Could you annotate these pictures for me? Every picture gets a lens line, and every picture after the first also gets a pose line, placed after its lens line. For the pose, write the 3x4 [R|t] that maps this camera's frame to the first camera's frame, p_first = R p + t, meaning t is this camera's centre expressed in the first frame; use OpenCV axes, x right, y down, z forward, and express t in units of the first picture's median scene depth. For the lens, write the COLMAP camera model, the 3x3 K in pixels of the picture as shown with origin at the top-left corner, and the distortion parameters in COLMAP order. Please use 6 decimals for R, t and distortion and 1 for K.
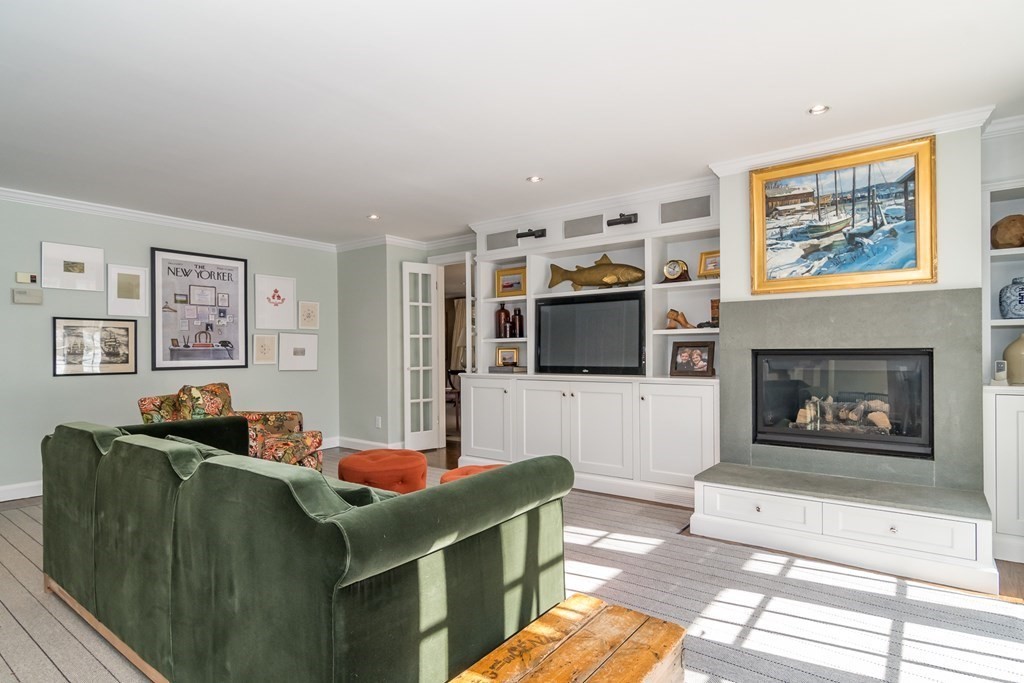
lens RADIAL K [[583.2, 0, 509.9], [0, 583.2, 347.6], [0, 0, 1]] dist [0.014642, -0.000332]
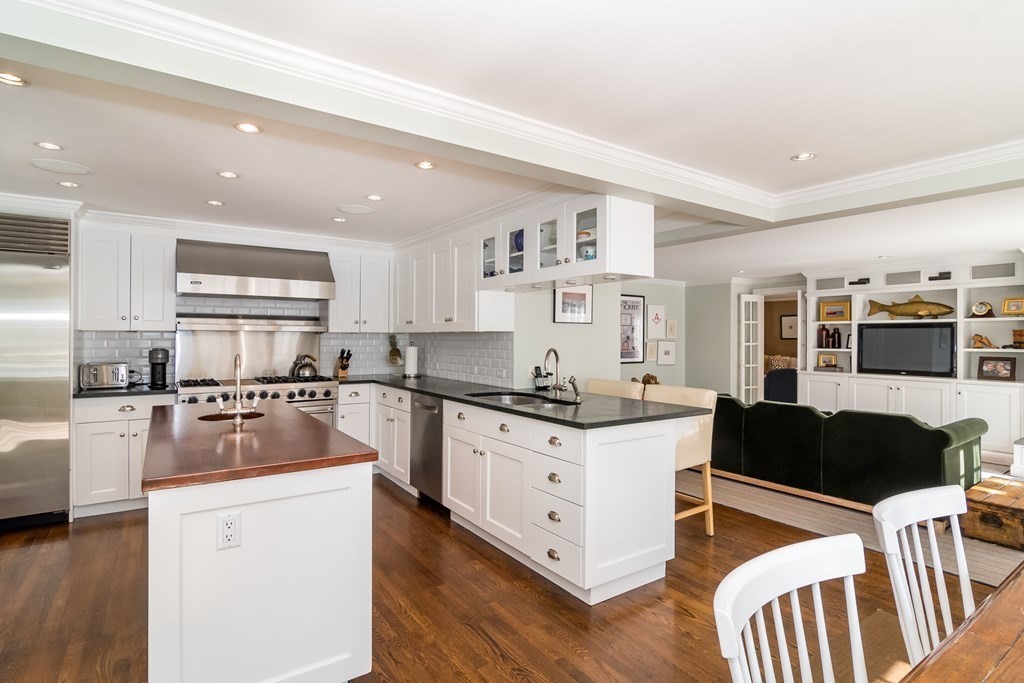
lens RADIAL K [[528.7, 0, 519.4], [0, 528.7, 337.5], [0, 0, 1]] dist [-0.010974, 0.001664]
pose [[0.957661, 0.011969, -0.287648, -0.463579], [-0.010348, 0.999921, 0.007153, -0.055501], [0.287711, -0.003873, 0.957709, -0.636842]]
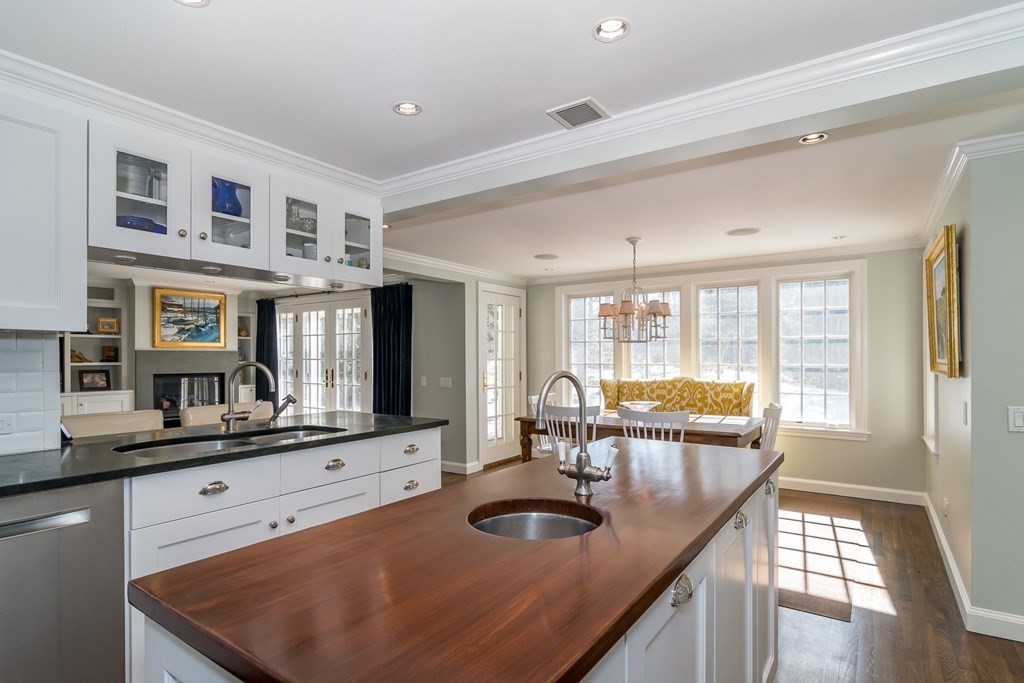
lens RADIAL K [[528.7, 0, 511.1], [0, 528.7, 347.5], [0, 0, 1]] dist [-0.010974, 0.001664]
pose [[-0.058930, 0.027729, 0.997877, -1.233670], [0.000194, 0.999614, -0.027766, -0.031433], [-0.998262, -0.001443, -0.058913, -0.122298]]
